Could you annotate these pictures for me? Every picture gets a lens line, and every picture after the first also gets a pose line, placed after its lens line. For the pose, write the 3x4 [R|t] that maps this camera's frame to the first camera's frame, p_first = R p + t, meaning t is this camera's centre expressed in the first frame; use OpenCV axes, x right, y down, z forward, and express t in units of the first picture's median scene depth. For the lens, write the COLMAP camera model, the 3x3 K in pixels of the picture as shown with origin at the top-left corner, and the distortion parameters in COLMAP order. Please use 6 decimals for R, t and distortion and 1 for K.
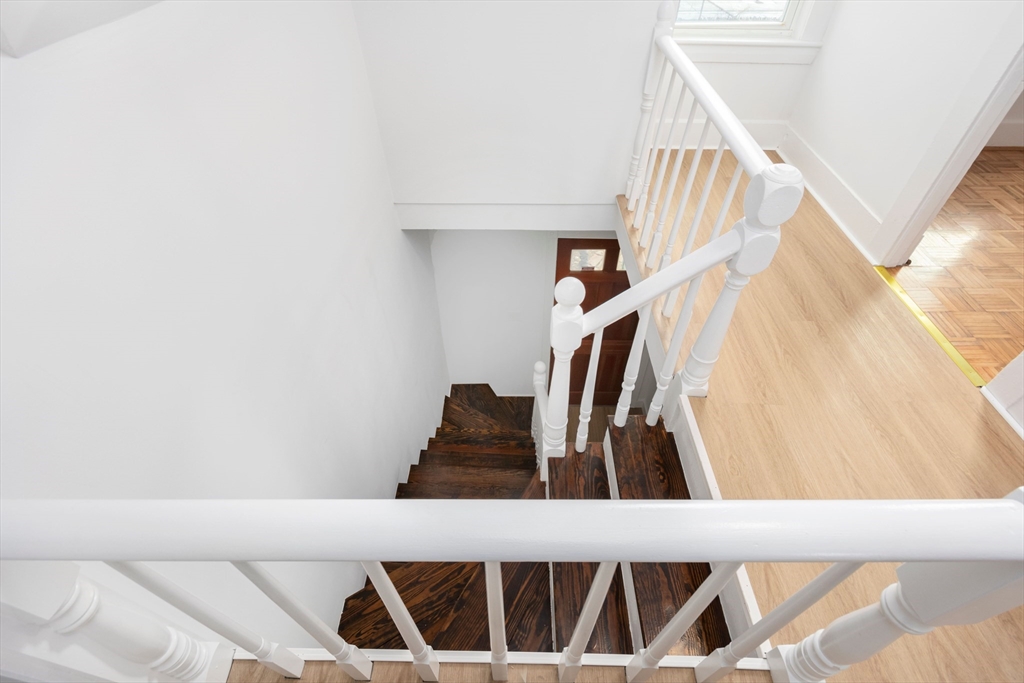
lens RADIAL K [[453.0, 0, 510.6], [0, 453.0, 338.9], [0, 0, 1]] dist [0.001777, 0.000006]
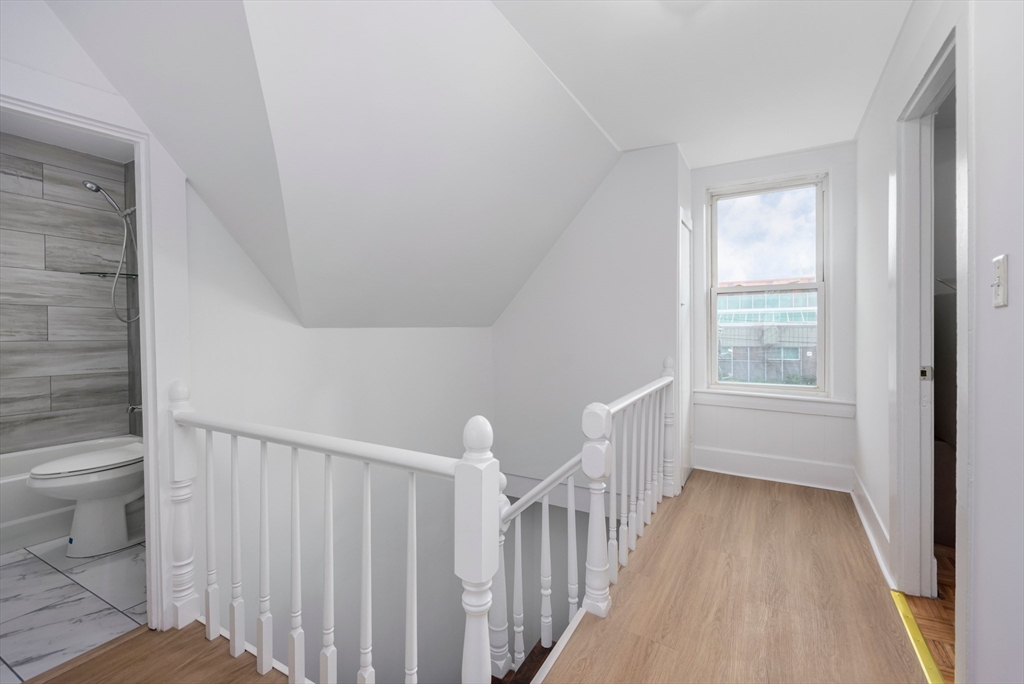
lens RADIAL K [[453.0, 0, 510.6], [0, 453.0, 339.4], [0, 0, 1]] dist [0.001777, 0.000006]
pose [[0.866501, 0.011983, -0.499031, 0.761977], [-0.359224, 0.709120, -0.606718, 0.388487], [0.346603, 0.704986, 0.618758, -0.206733]]
